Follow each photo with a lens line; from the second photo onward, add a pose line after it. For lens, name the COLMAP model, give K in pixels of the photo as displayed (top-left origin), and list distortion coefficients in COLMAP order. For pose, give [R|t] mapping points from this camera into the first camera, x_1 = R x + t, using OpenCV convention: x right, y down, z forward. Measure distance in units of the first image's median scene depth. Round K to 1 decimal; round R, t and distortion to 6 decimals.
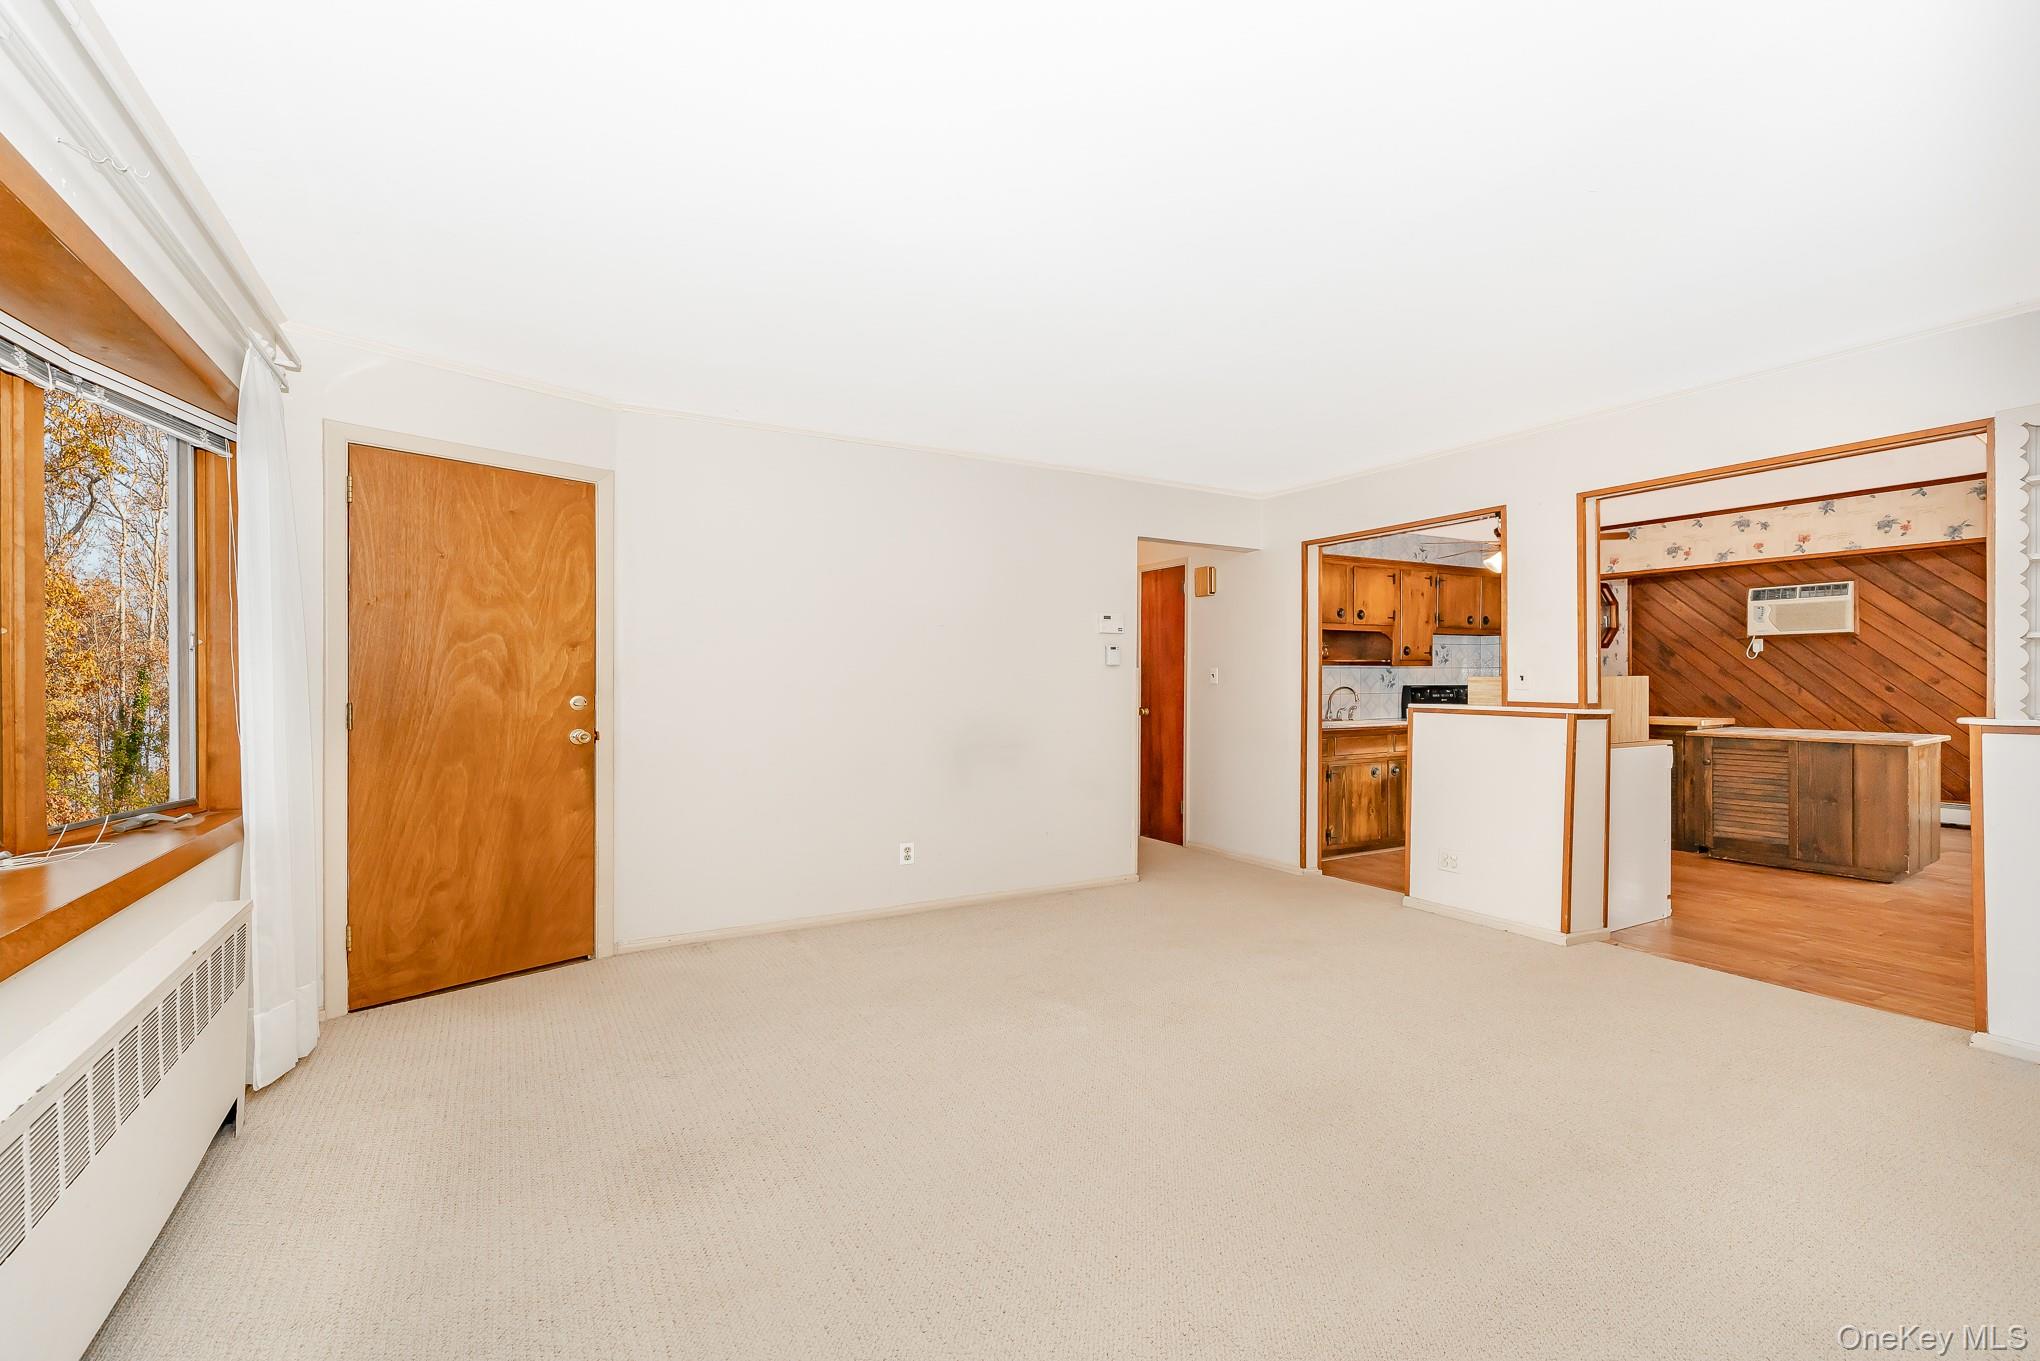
lens RADIAL K [[899.9, 0, 1024.4], [0, 899.9, 673.3], [0, 0, 1]] dist [-0.016621, -0.000169]
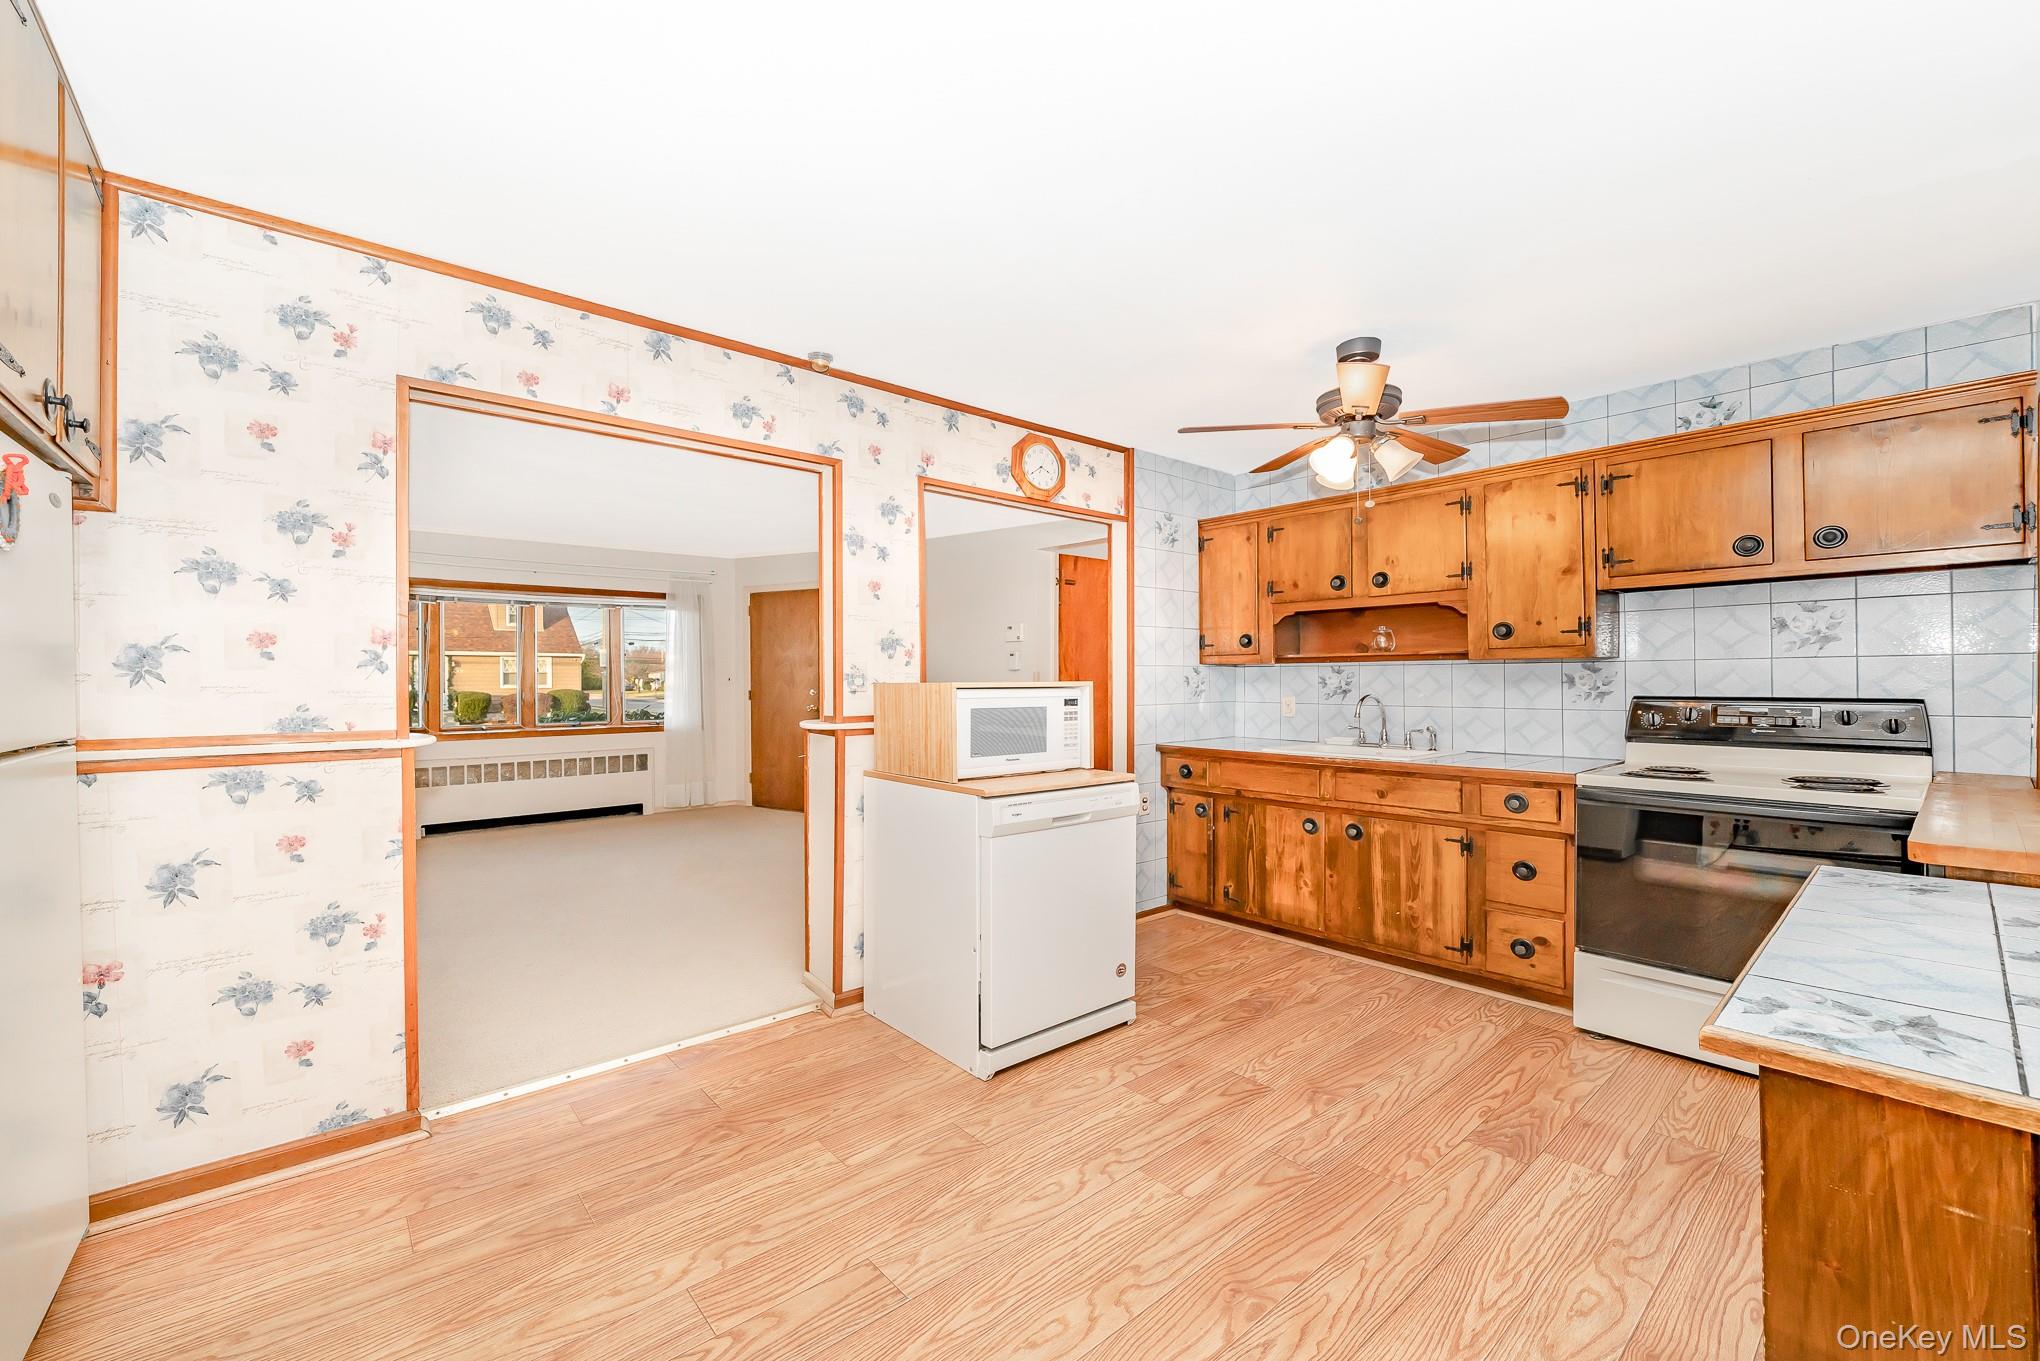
lens RADIAL K [[813.3, 0, 1033.4], [0, 813.3, 683.9], [0, 0, 1]] dist [-0.015132, 0.000410]
pose [[0.215363, 0.005152, -0.976520, 1.482678], [0.006606, 0.999956, 0.006733, 0.003112], [0.976512, -0.007900, 0.215320, 1.087204]]
